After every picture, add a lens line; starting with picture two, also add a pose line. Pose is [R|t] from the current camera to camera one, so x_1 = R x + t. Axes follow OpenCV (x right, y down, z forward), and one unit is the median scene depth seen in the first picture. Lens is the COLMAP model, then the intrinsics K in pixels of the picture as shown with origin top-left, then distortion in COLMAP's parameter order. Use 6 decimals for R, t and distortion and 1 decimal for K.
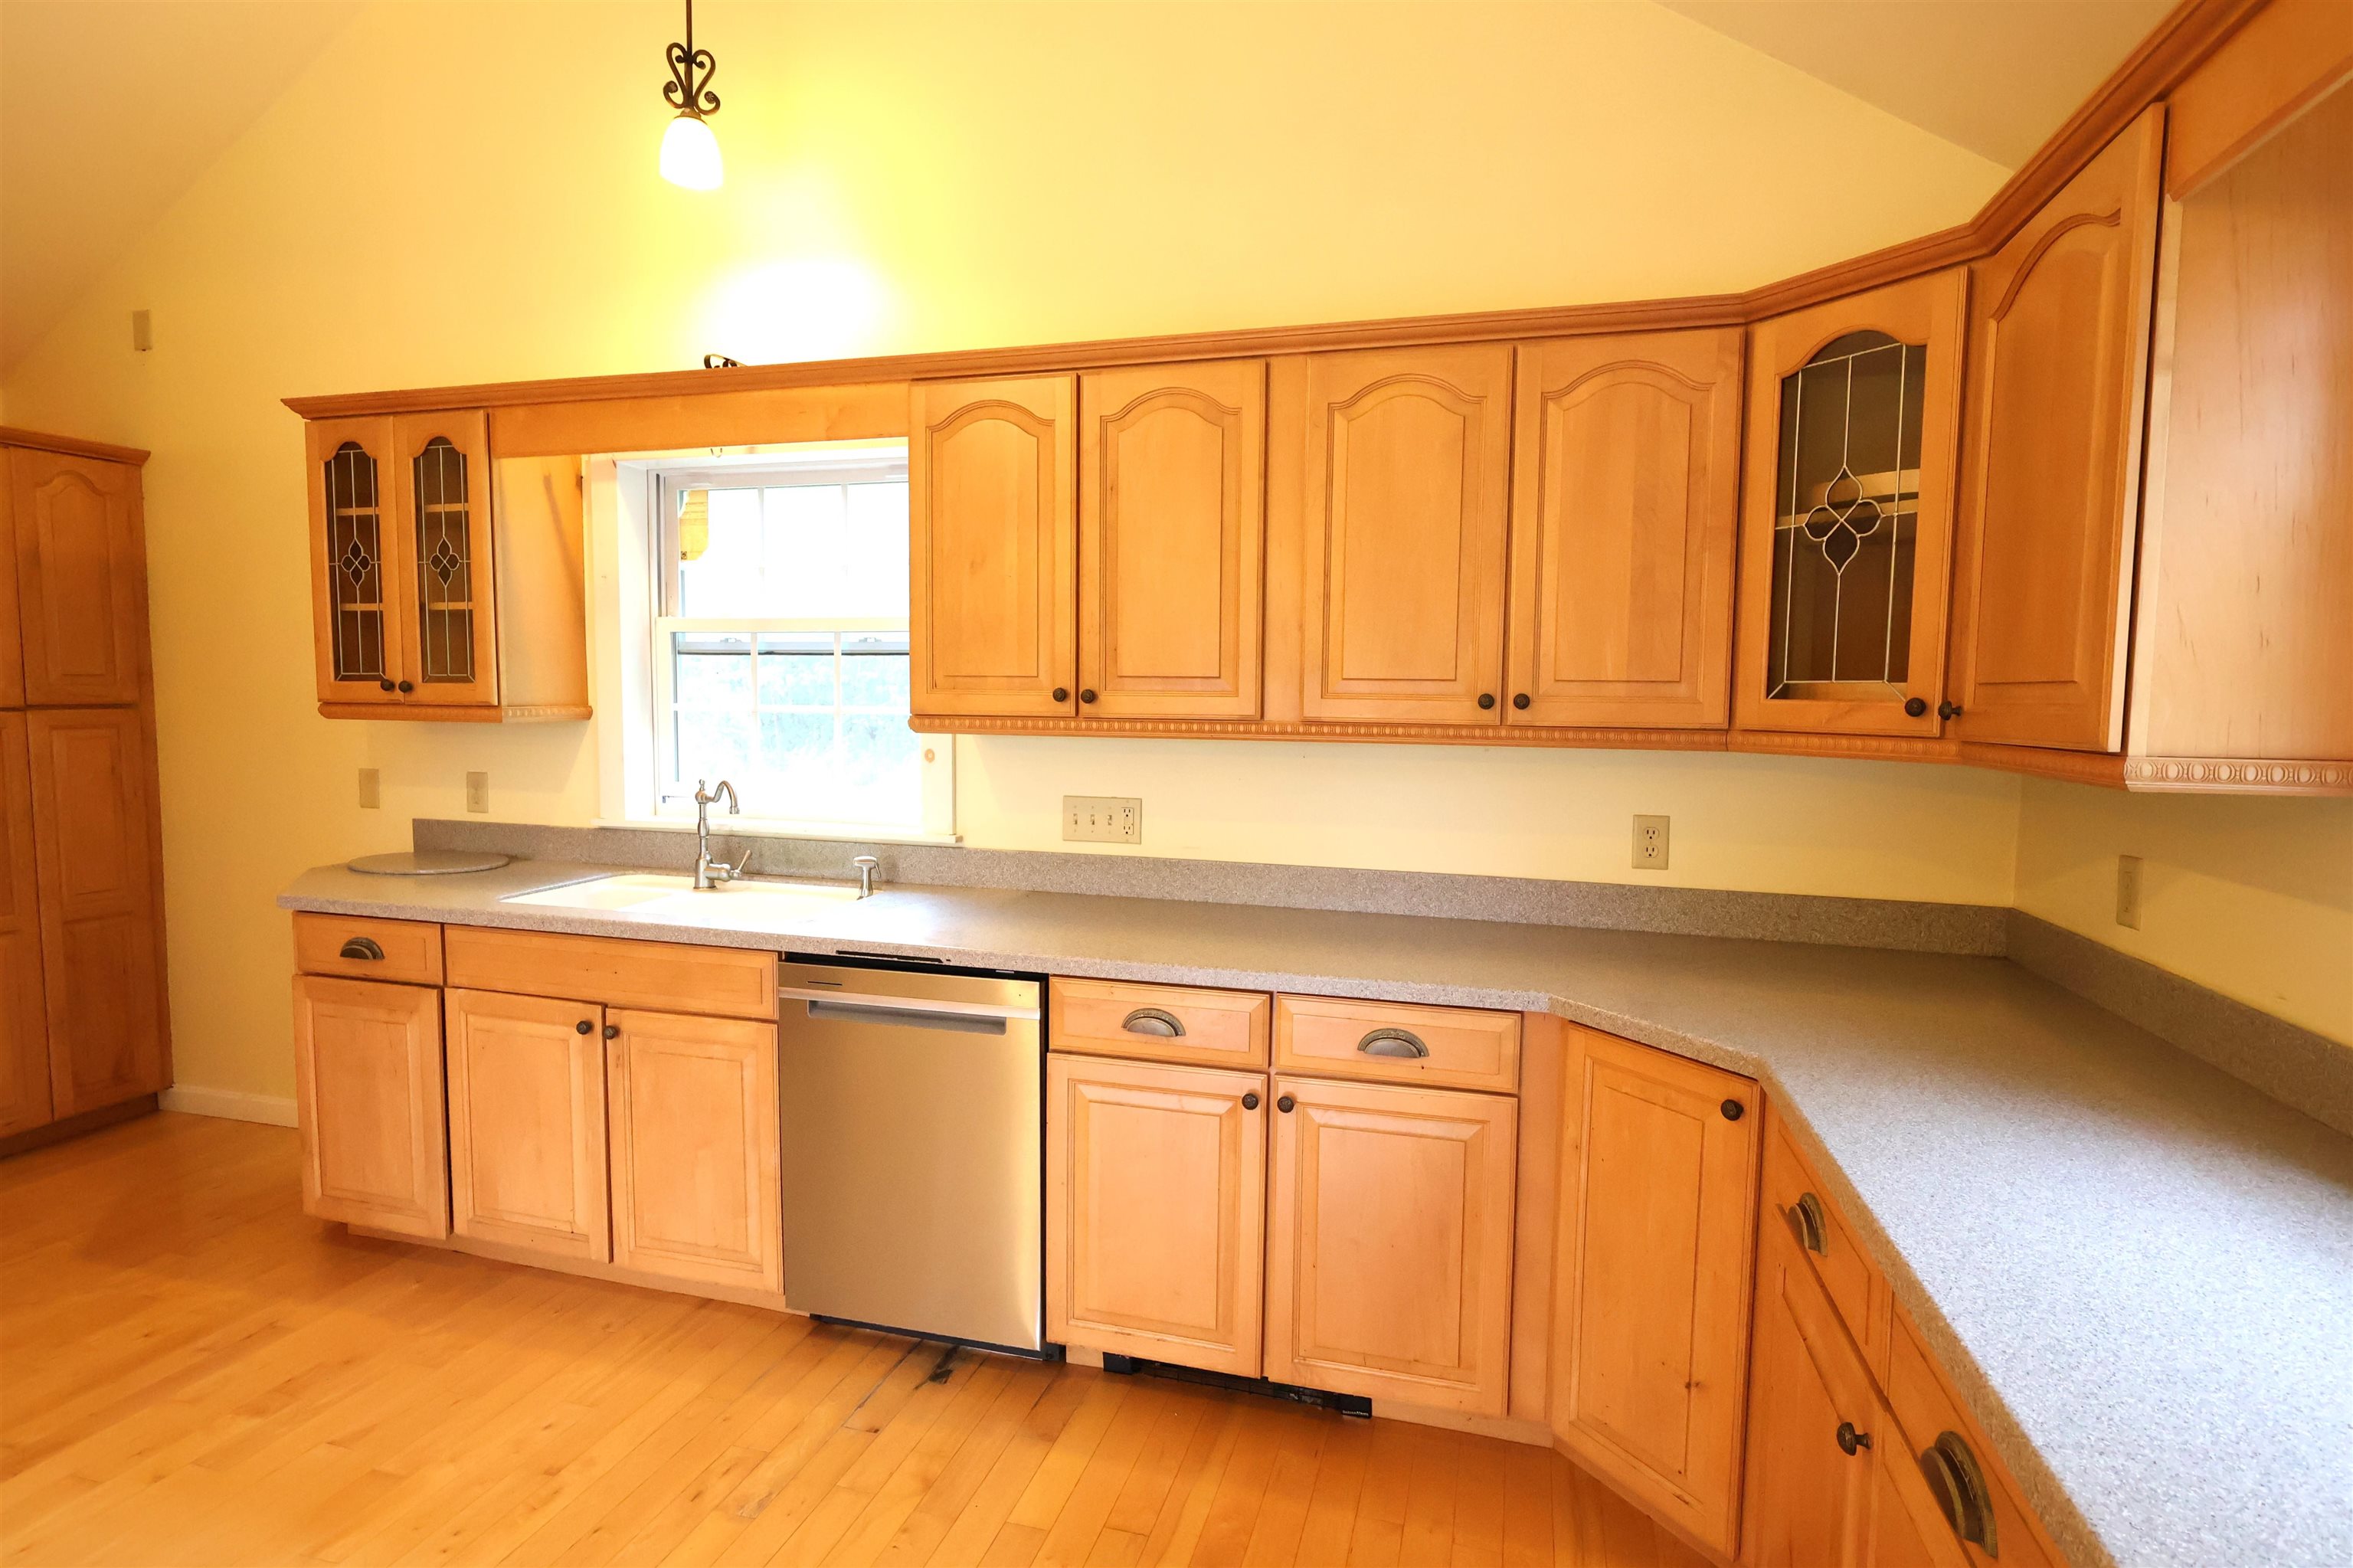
lens RADIAL K [[1190.3, 0, 1183.1], [0, 1190.3, 783.8], [0, 0, 1]] dist [-0.002095, 0.000553]
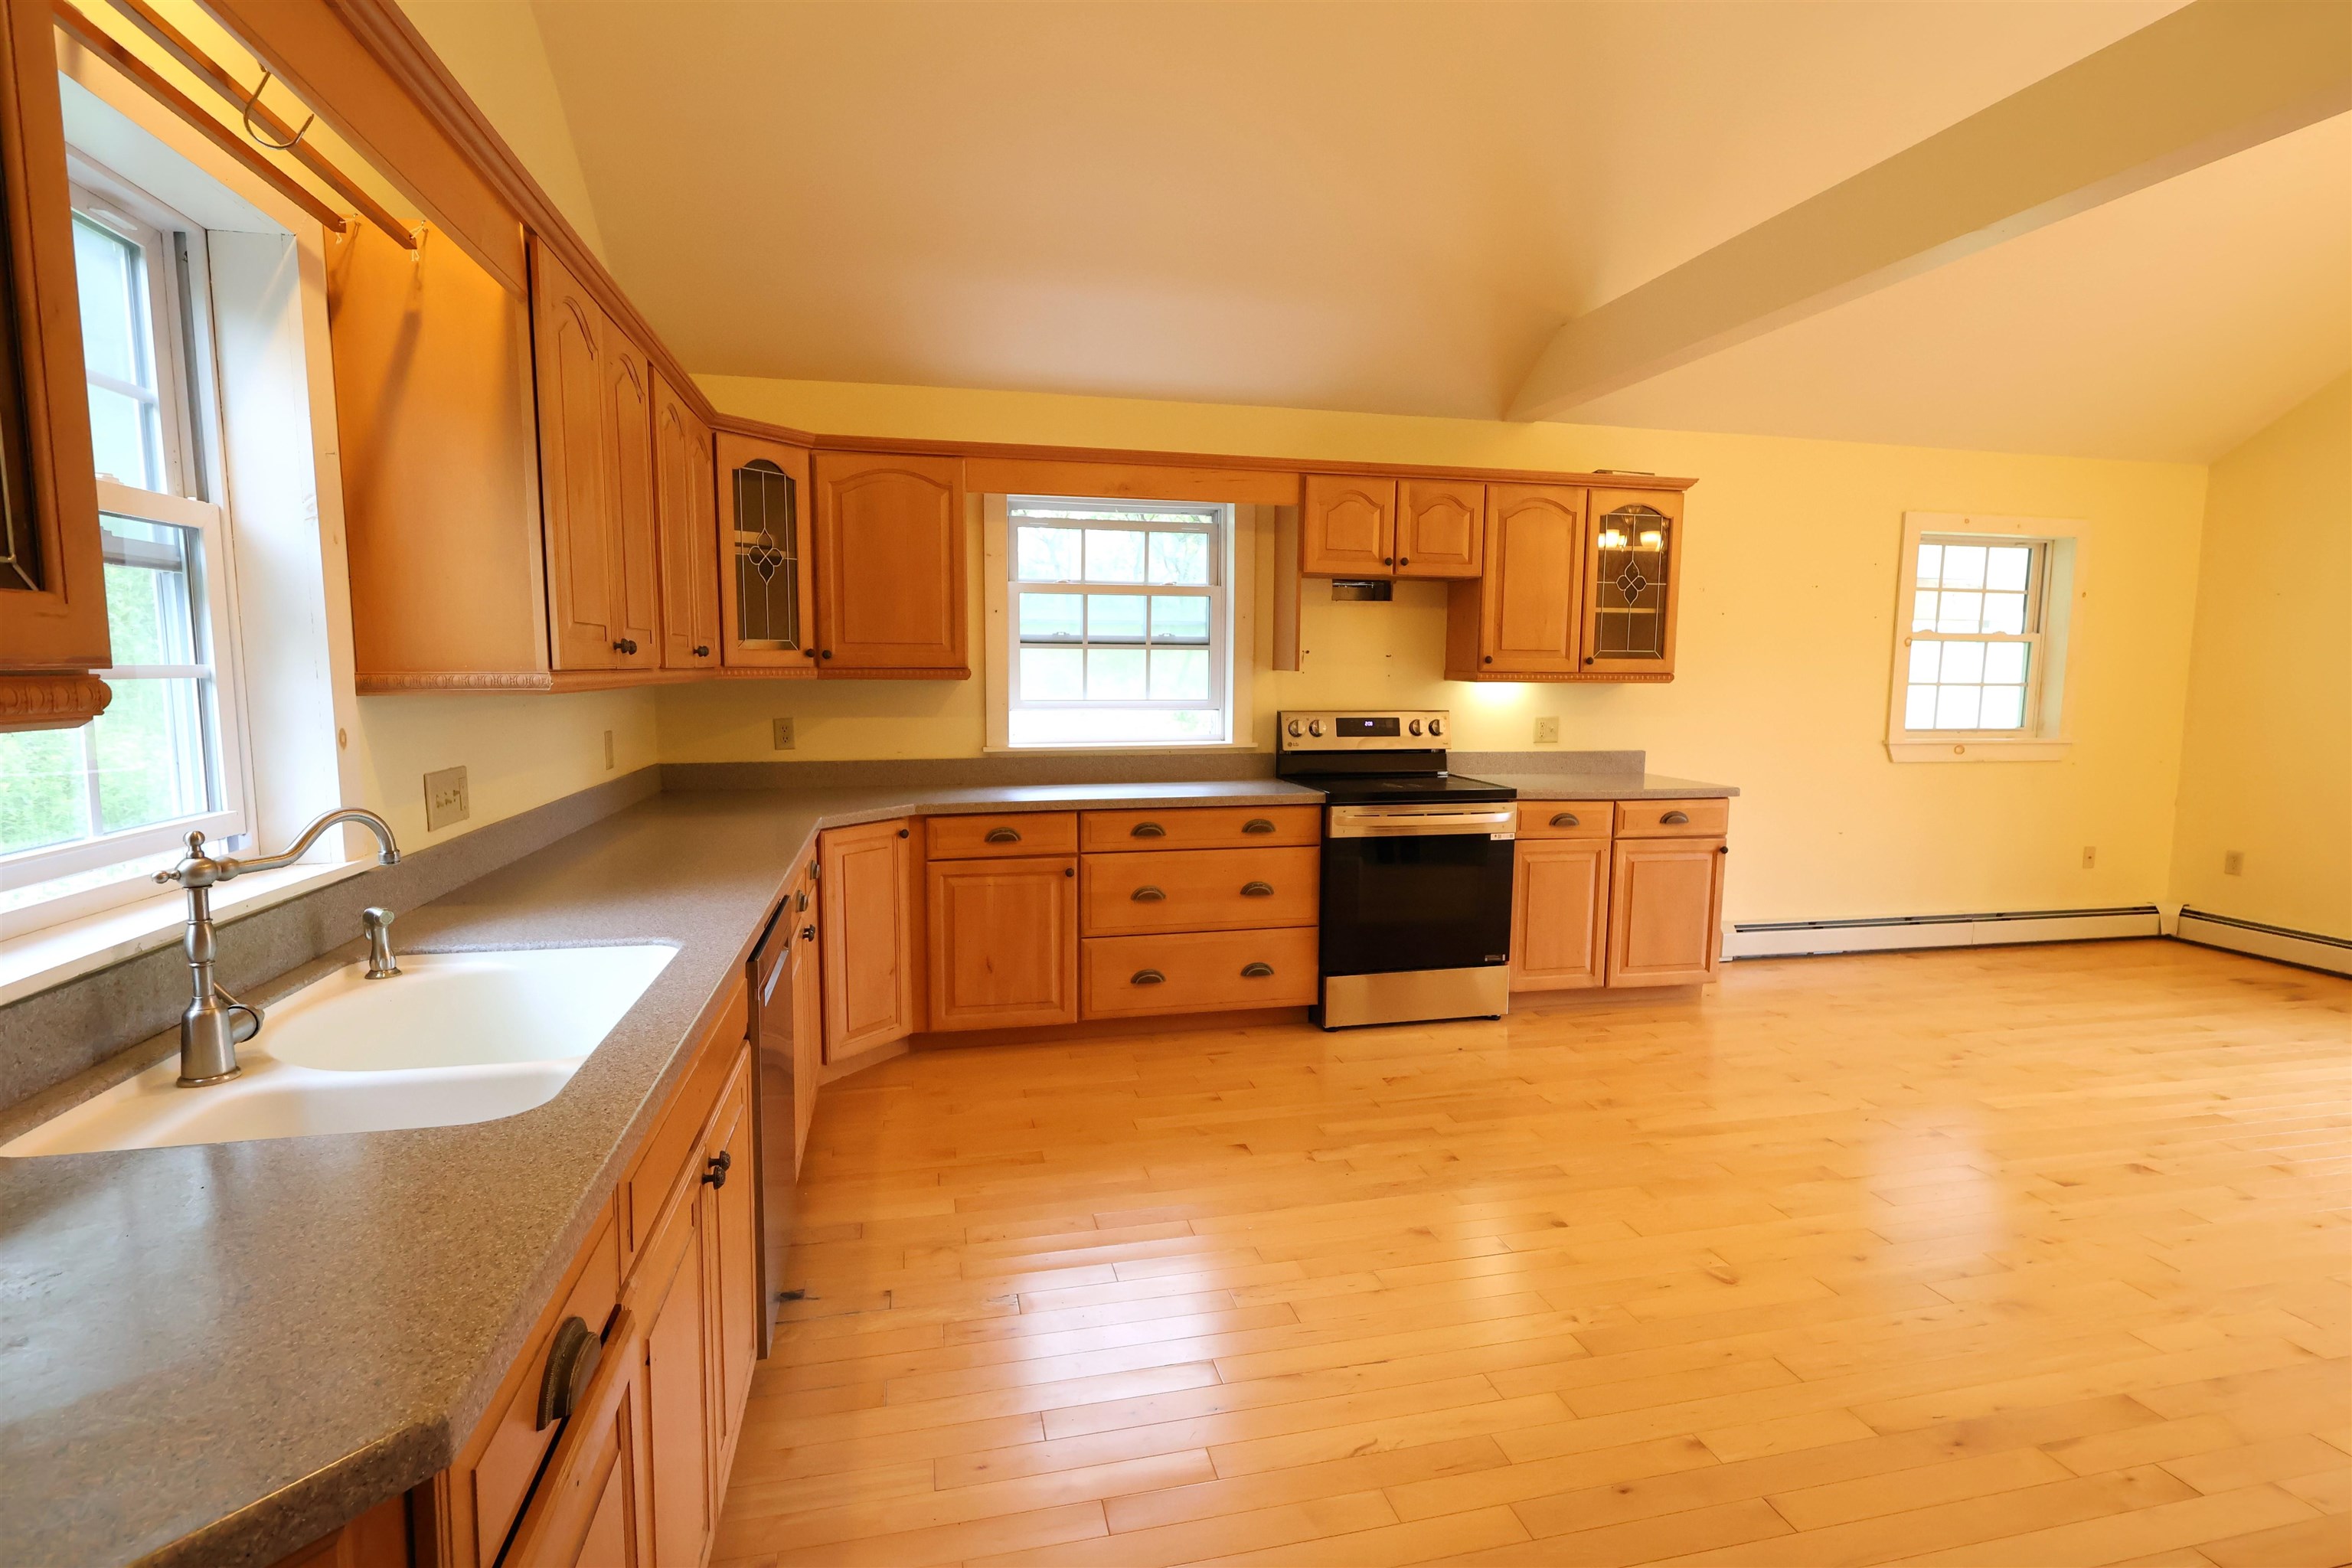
lens RADIAL K [[1157.3, 0, 1184.2], [0, 1157.3, 780.1], [0, 0, 1]] dist [-0.000767, 0.001991]
pose [[-0.487750, -0.103684, 0.866804, -1.156768], [0.054245, 0.987403, 0.148634, -0.084148], [-0.871297, 0.119516, -0.475981, 1.079486]]
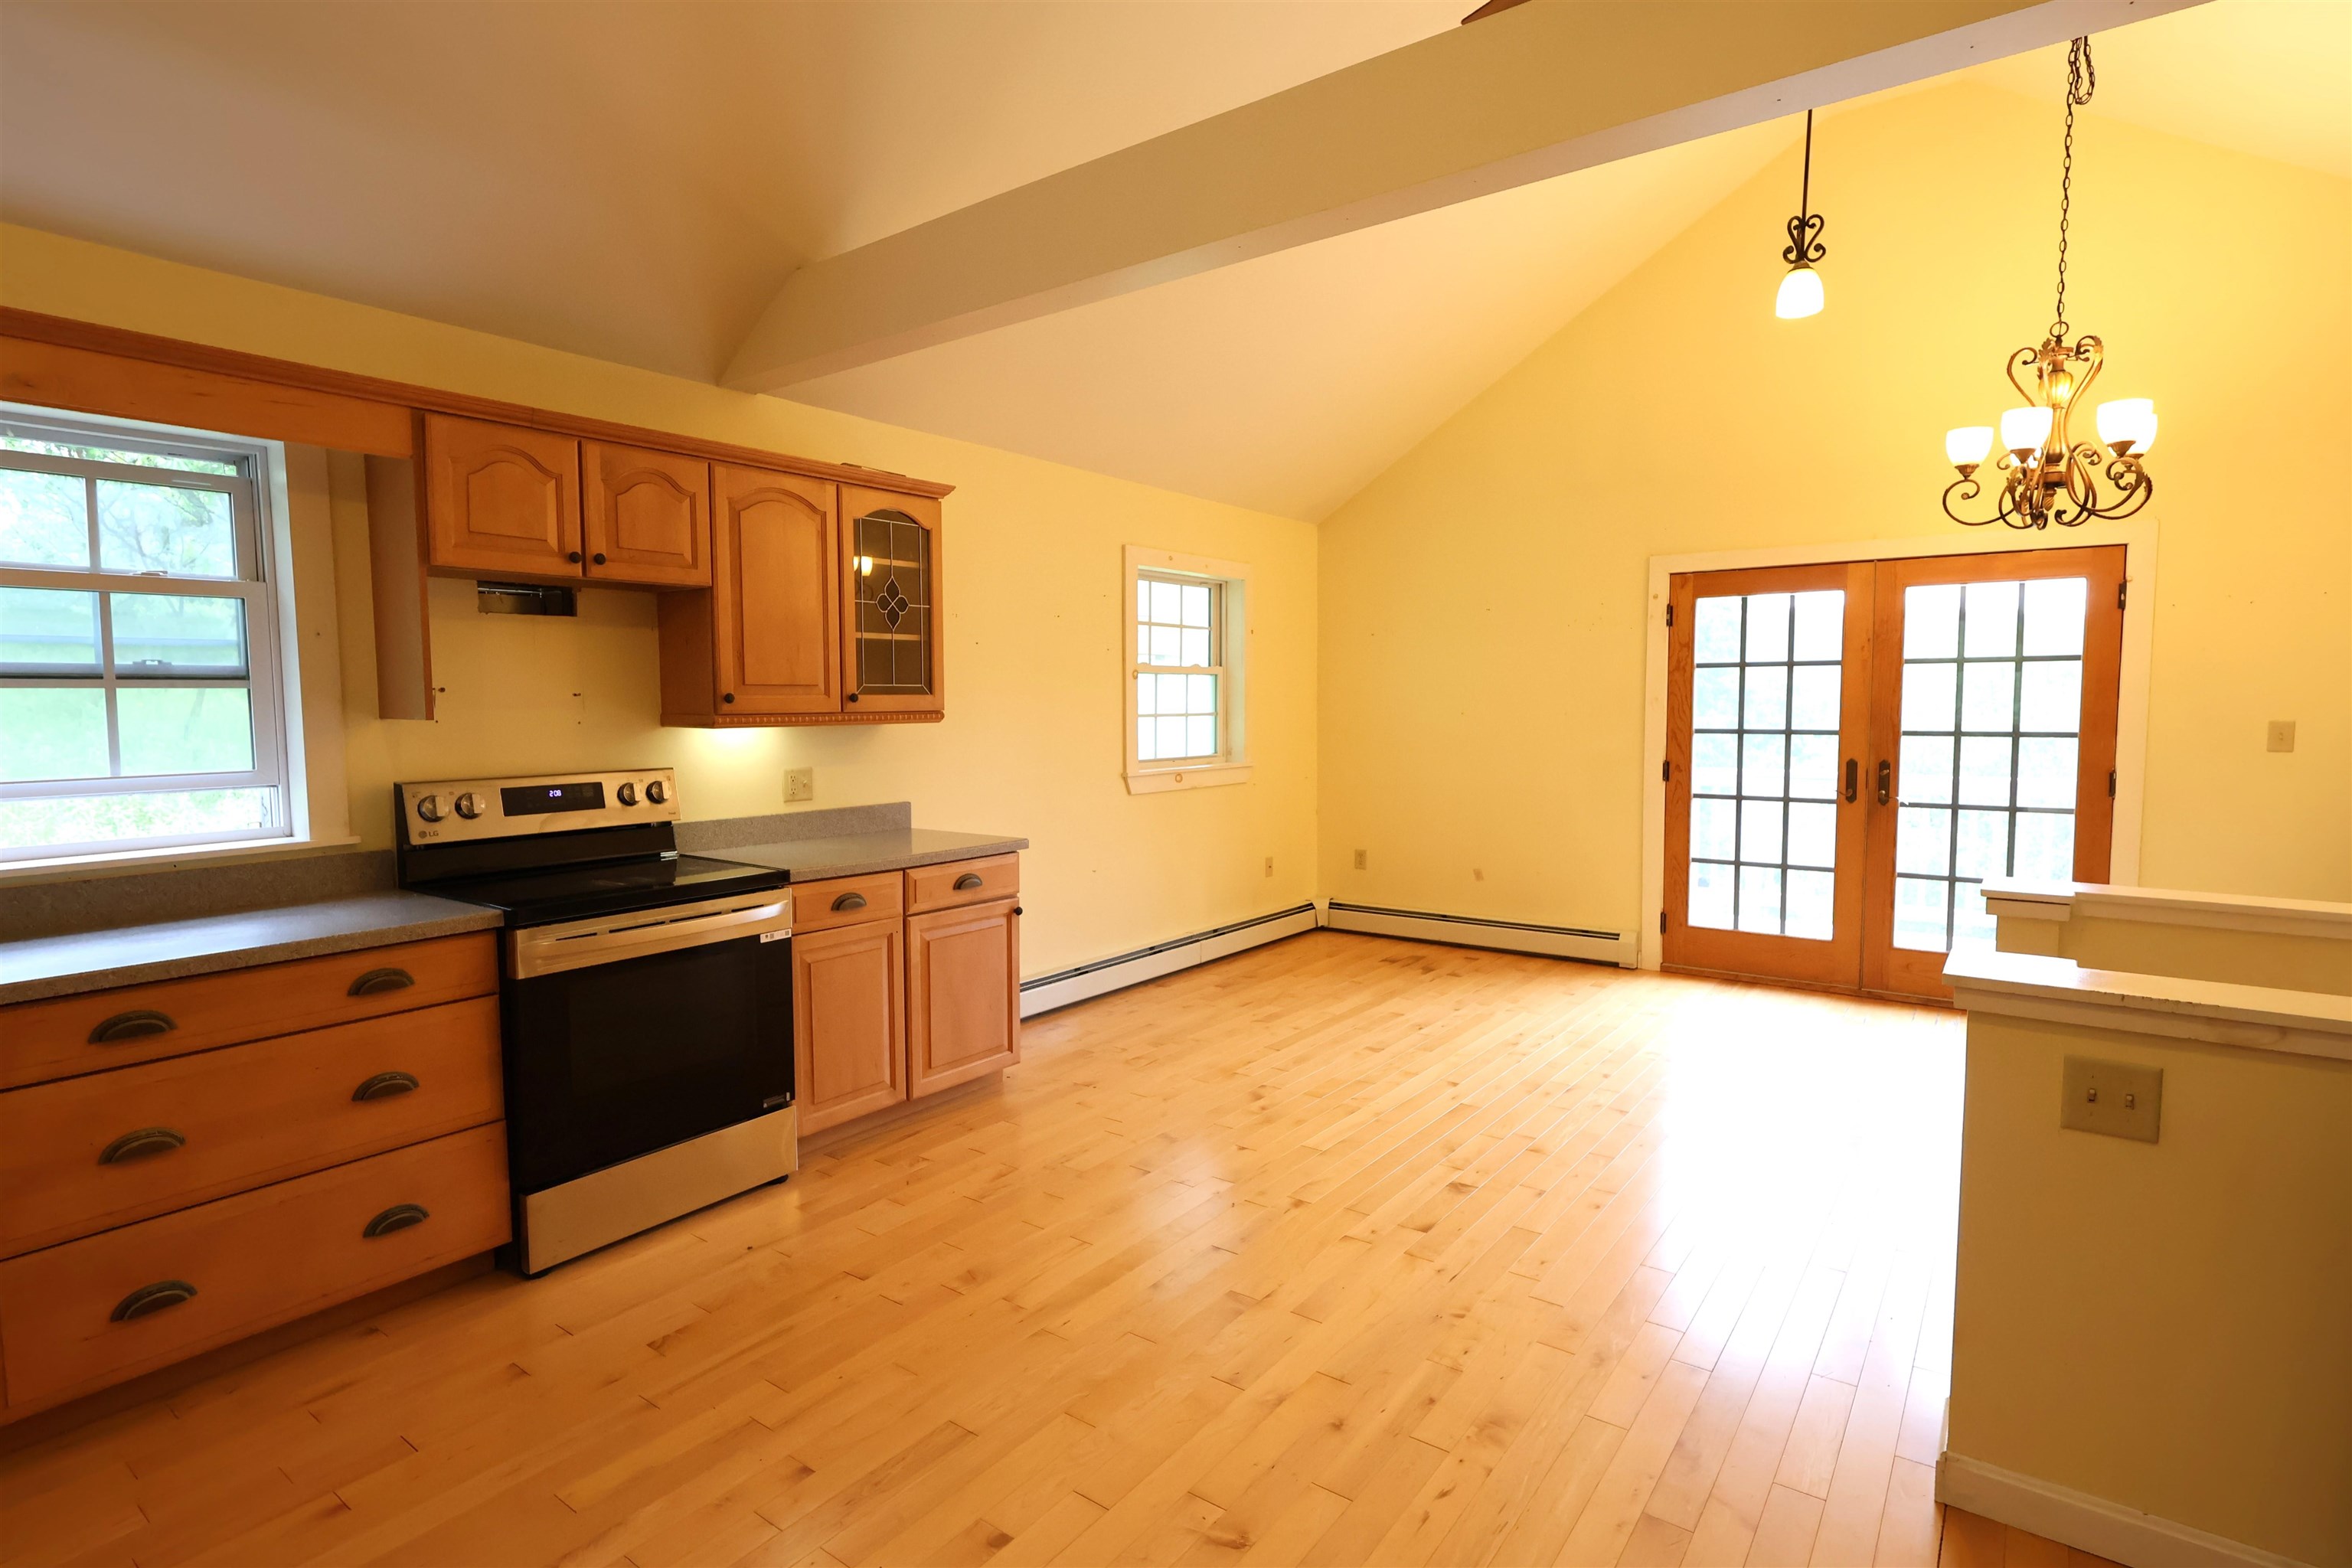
lens RADIAL K [[1167.2, 0, 1179.3], [0, 1167.2, 779.8], [0, 0, 1]] dist [0.000707, 0.001385]
pose [[-0.935710, -0.028933, 0.351581, -0.772103], [0.024301, 0.988977, 0.146063, -0.066894], [-0.351932, 0.145216, -0.924692, 0.868345]]
